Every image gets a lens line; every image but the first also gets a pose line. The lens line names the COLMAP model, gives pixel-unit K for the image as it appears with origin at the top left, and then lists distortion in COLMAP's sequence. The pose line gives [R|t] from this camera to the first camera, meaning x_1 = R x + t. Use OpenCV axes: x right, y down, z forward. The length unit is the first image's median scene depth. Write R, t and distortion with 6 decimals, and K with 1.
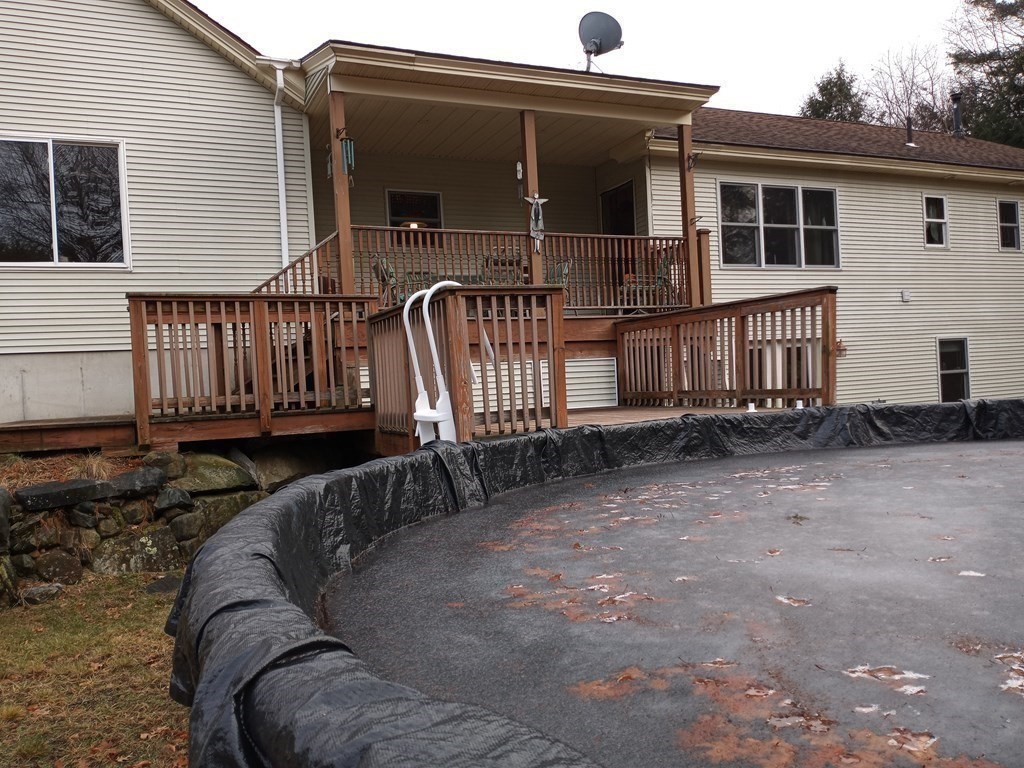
lens RADIAL K [[812.1, 0, 508.2], [0, 812.1, 388.4], [0, 0, 1]] dist [0.082348, -0.153564]
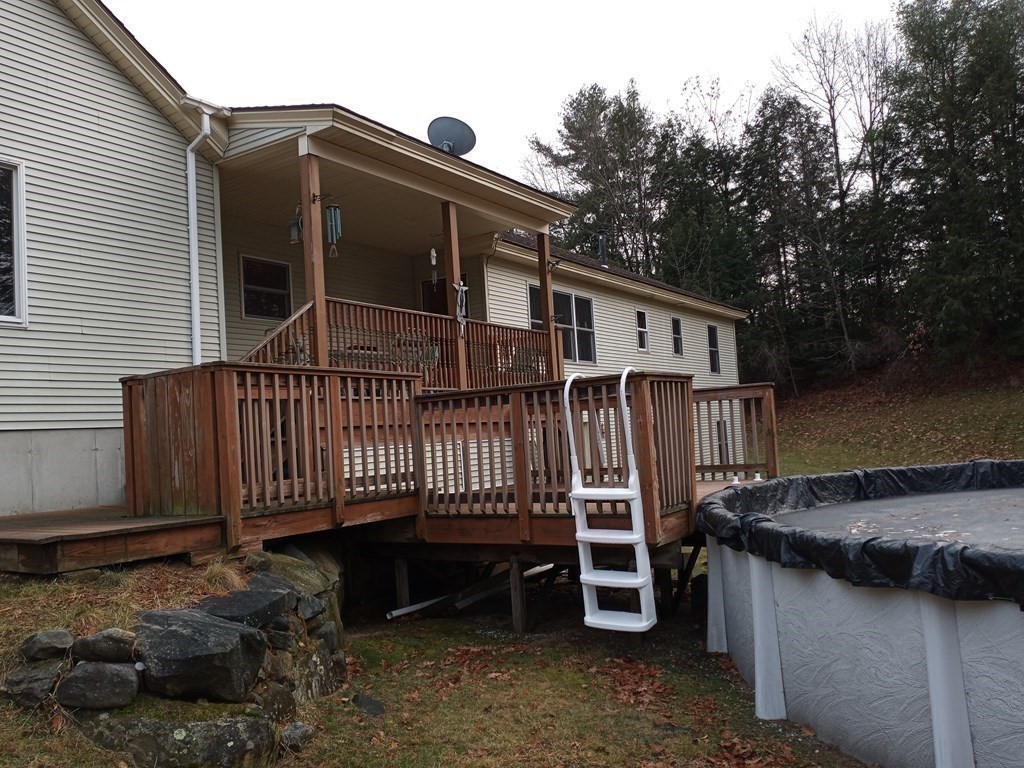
lens RADIAL K [[812.1, 0, 508.2], [0, 812.1, 388.4], [0, 0, 1]] dist [0.082348, -0.153564]
pose [[0.844629, 0.032522, 0.534364, -0.486716], [0.021603, 0.995270, -0.094720, -0.003173], [-0.534917, 0.091547, 0.839930, 0.113829]]
